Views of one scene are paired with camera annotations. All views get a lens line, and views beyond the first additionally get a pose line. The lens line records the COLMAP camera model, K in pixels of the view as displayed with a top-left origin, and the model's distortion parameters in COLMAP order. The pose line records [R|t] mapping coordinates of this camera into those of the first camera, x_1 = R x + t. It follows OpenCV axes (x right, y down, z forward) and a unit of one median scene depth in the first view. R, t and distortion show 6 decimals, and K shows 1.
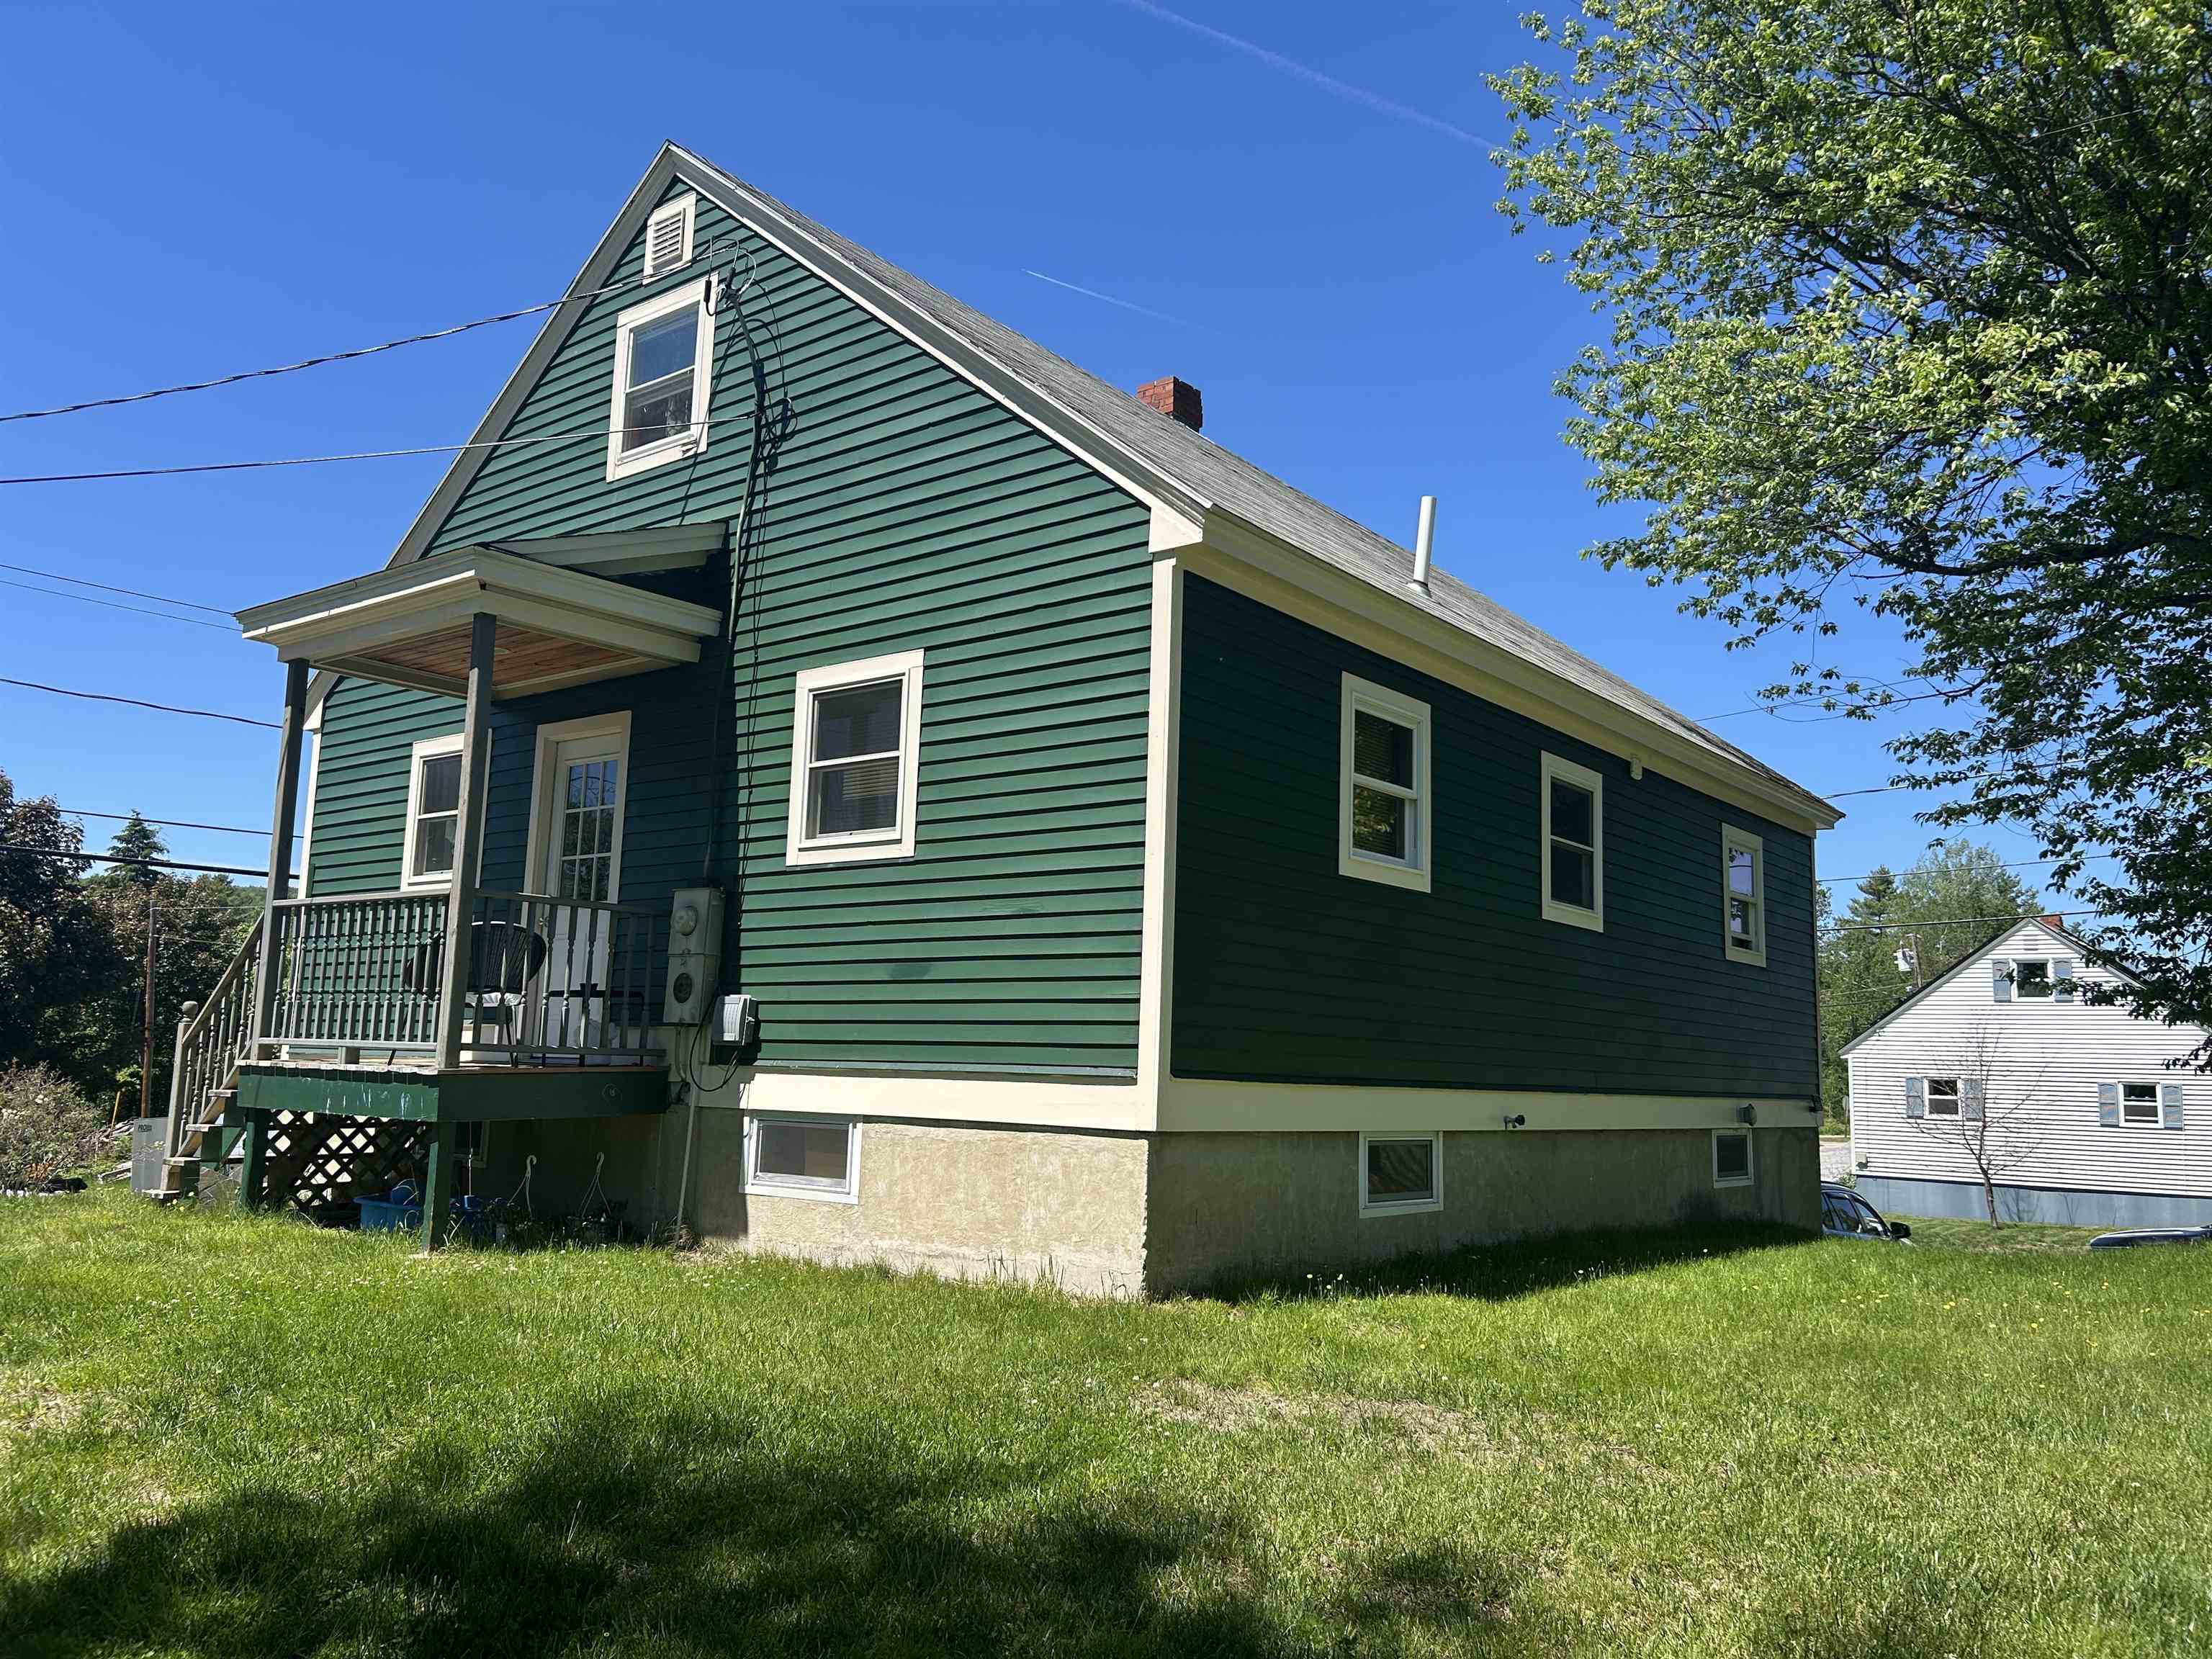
lens RADIAL K [[1676.6, 0, 1108.1], [0, 1676.6, 832.2], [0, 0, 1]] dist [0.008333, 0.002515]
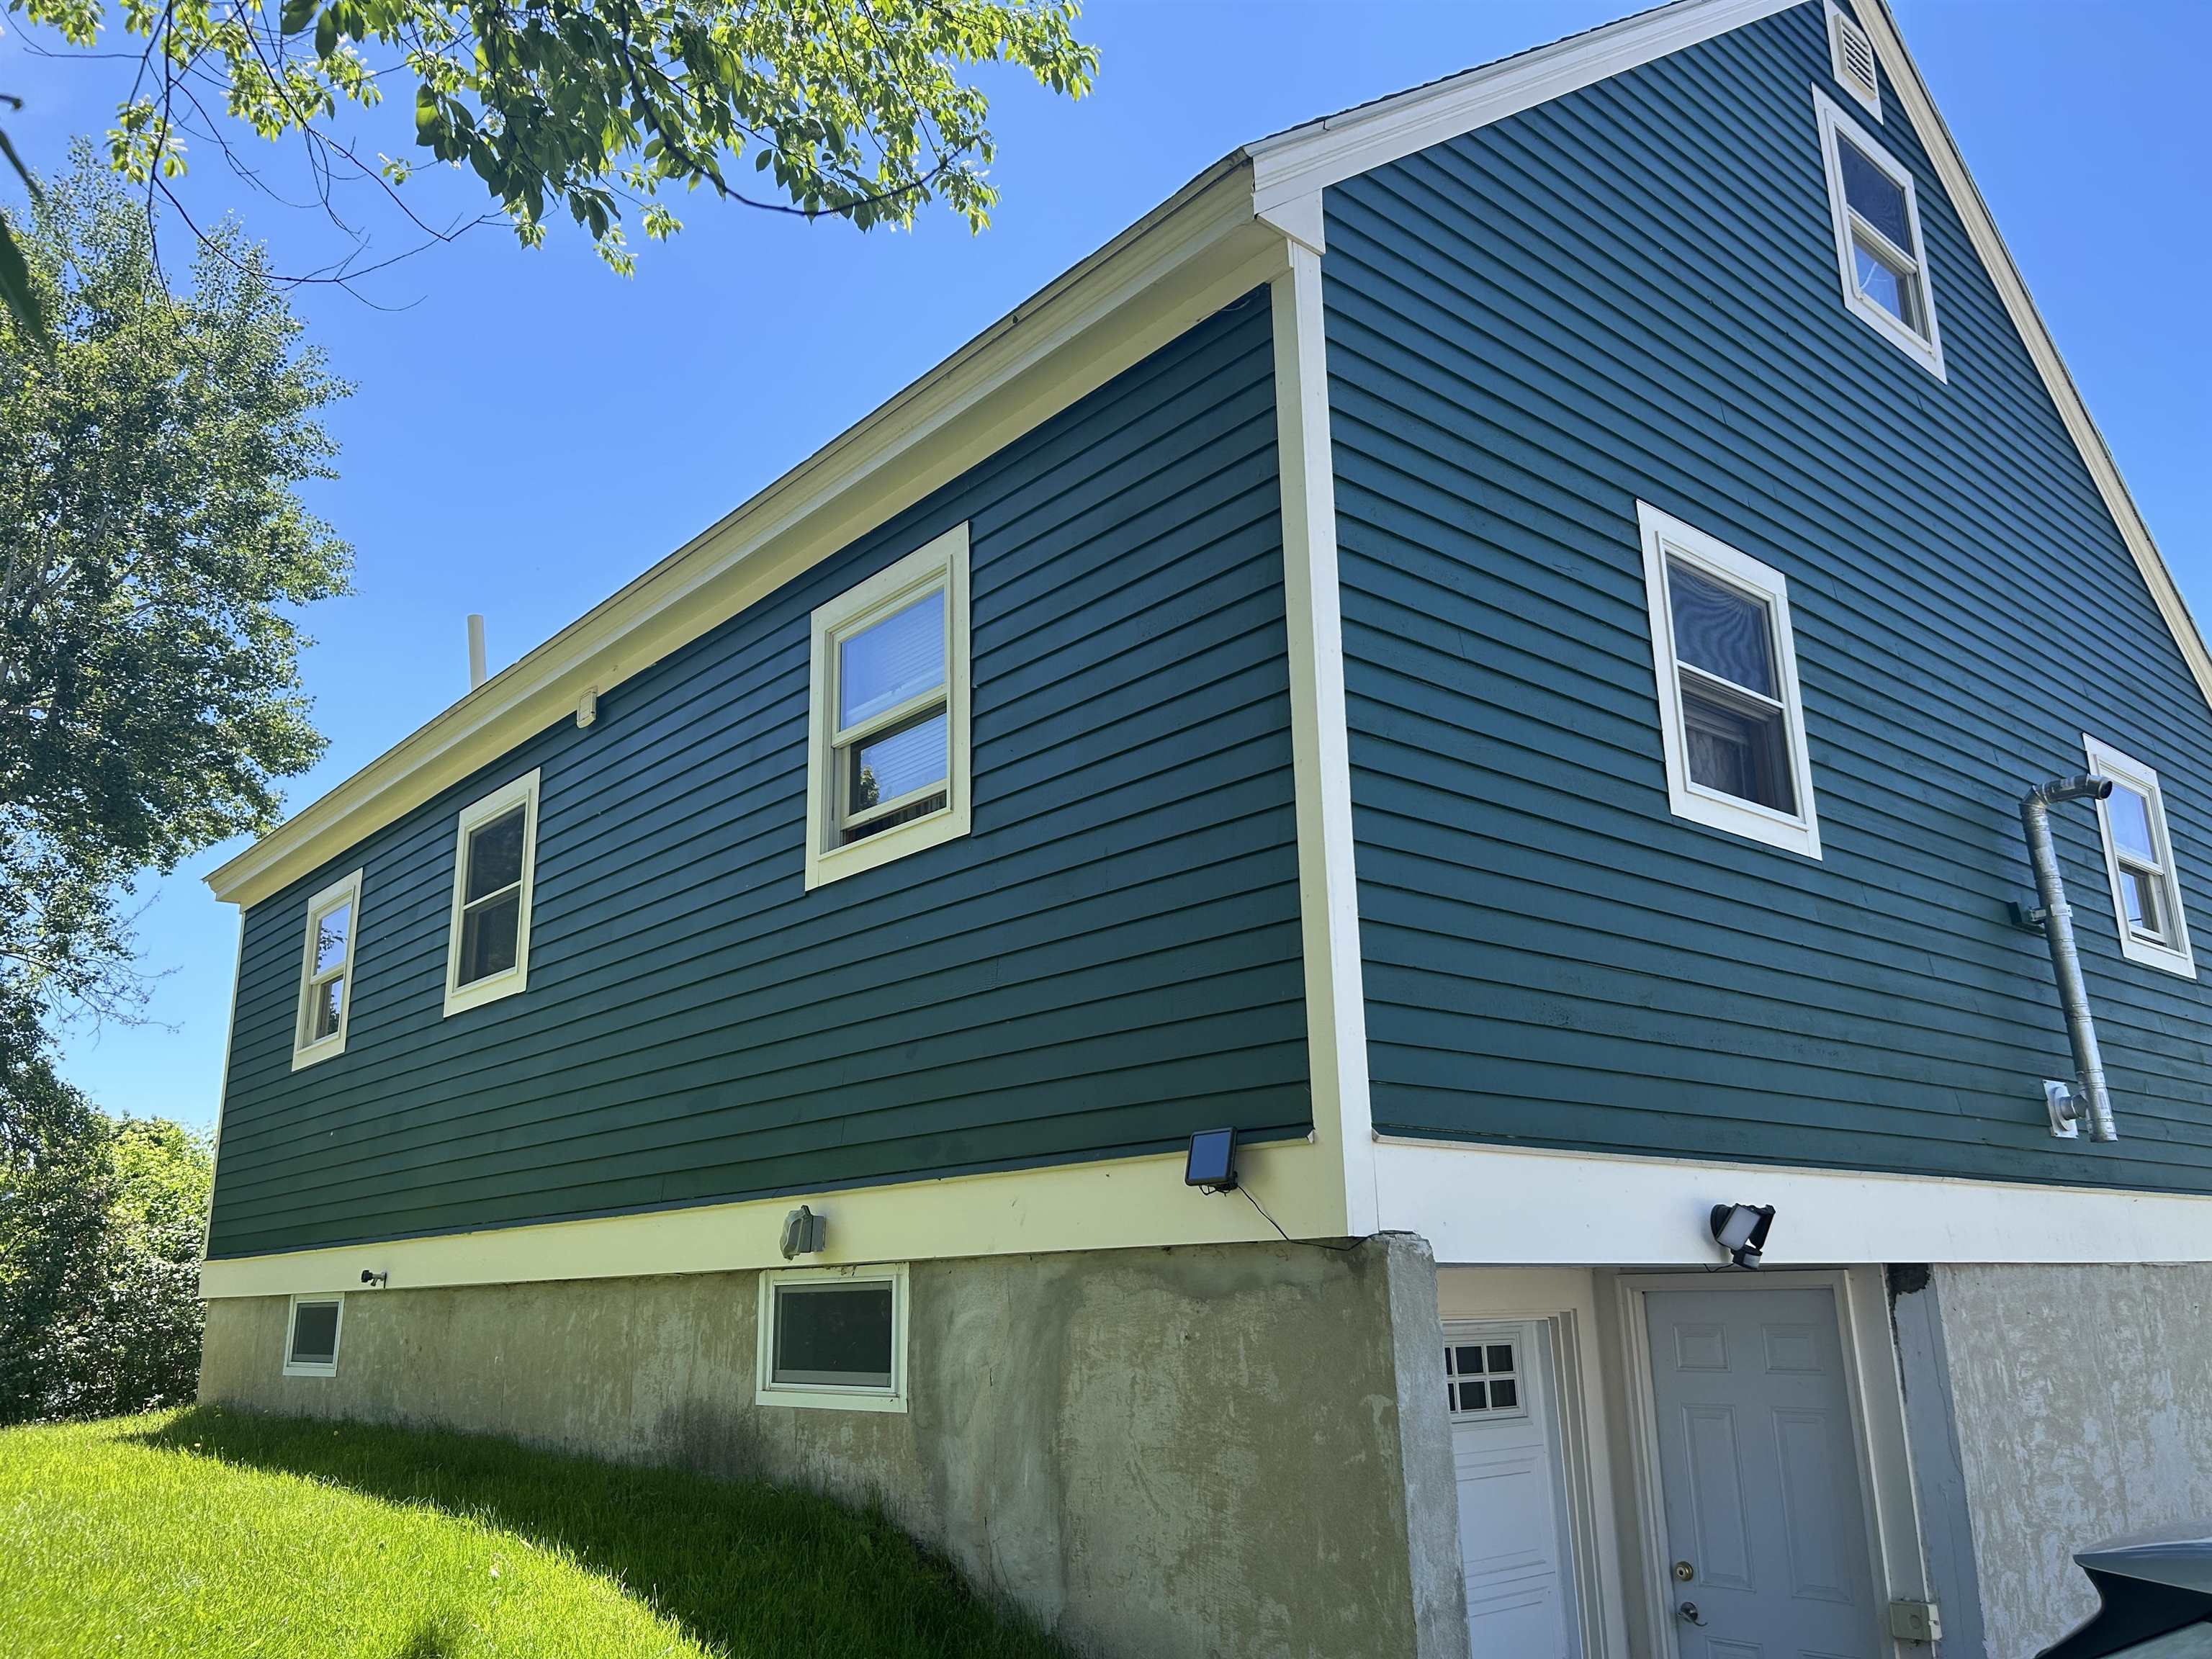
lens RADIAL K [[1676.6, 0, 1108.1], [0, 1676.6, 829.1], [0, 0, 1]] dist [0.008333, 0.002515]
pose [[-0.179198, -0.271151, -0.945709, 0.847656], [0.176906, 0.936719, -0.302094, 0.230298], [0.967777, -0.221437, -0.119890, 1.232711]]
